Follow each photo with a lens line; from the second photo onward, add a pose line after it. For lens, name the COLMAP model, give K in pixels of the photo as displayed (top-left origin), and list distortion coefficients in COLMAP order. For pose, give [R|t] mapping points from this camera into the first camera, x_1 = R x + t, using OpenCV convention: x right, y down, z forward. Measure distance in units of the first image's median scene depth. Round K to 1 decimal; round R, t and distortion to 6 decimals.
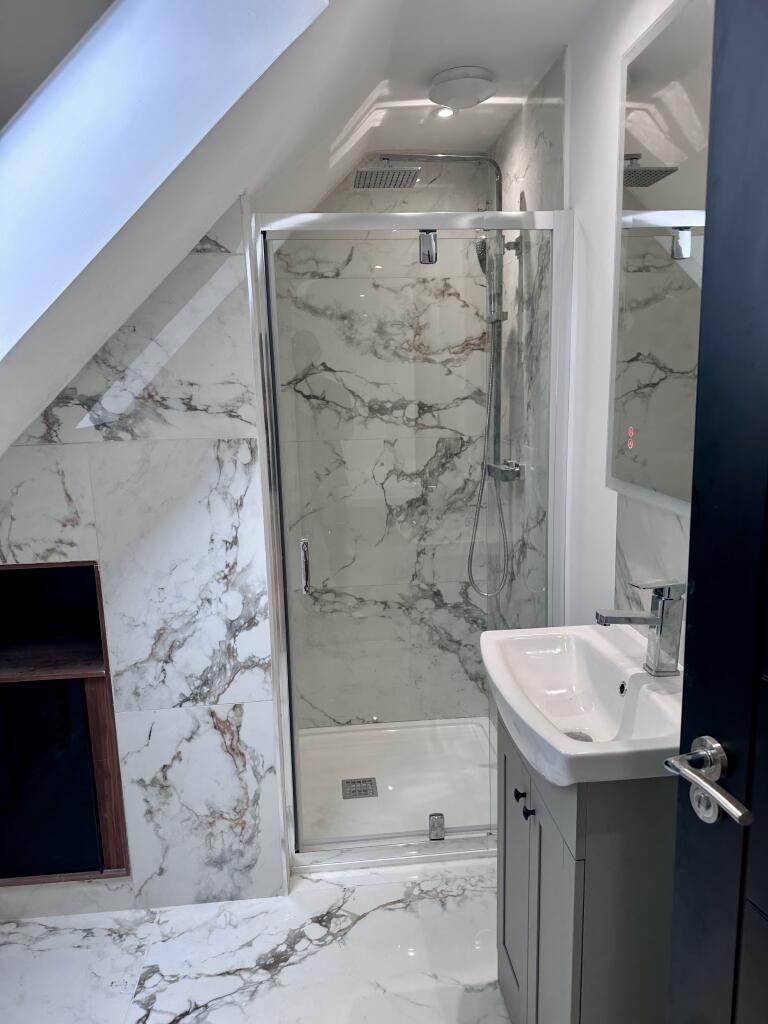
lens RADIAL K [[705.6, 0, 384.4], [0, 705.6, 514.8], [0, 0, 1]] dist [0.009972, 0.001811]
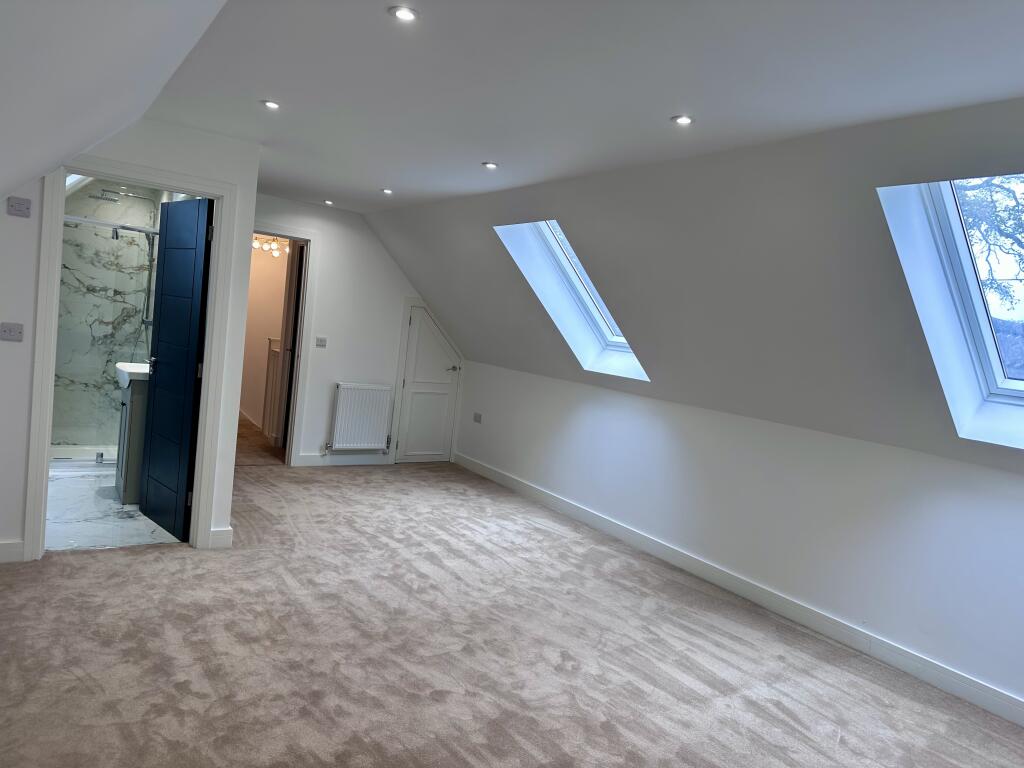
lens RADIAL K [[705.6, 0, 514.3], [0, 705.6, 382.7], [0, 0, 1]] dist [0.009972, 0.001811]
pose [[0.863884, 0.091495, 0.495312, 0.057749], [-0.056936, 0.994799, -0.084457, 0.233048], [-0.500463, 0.044760, 0.864600, -1.444400]]
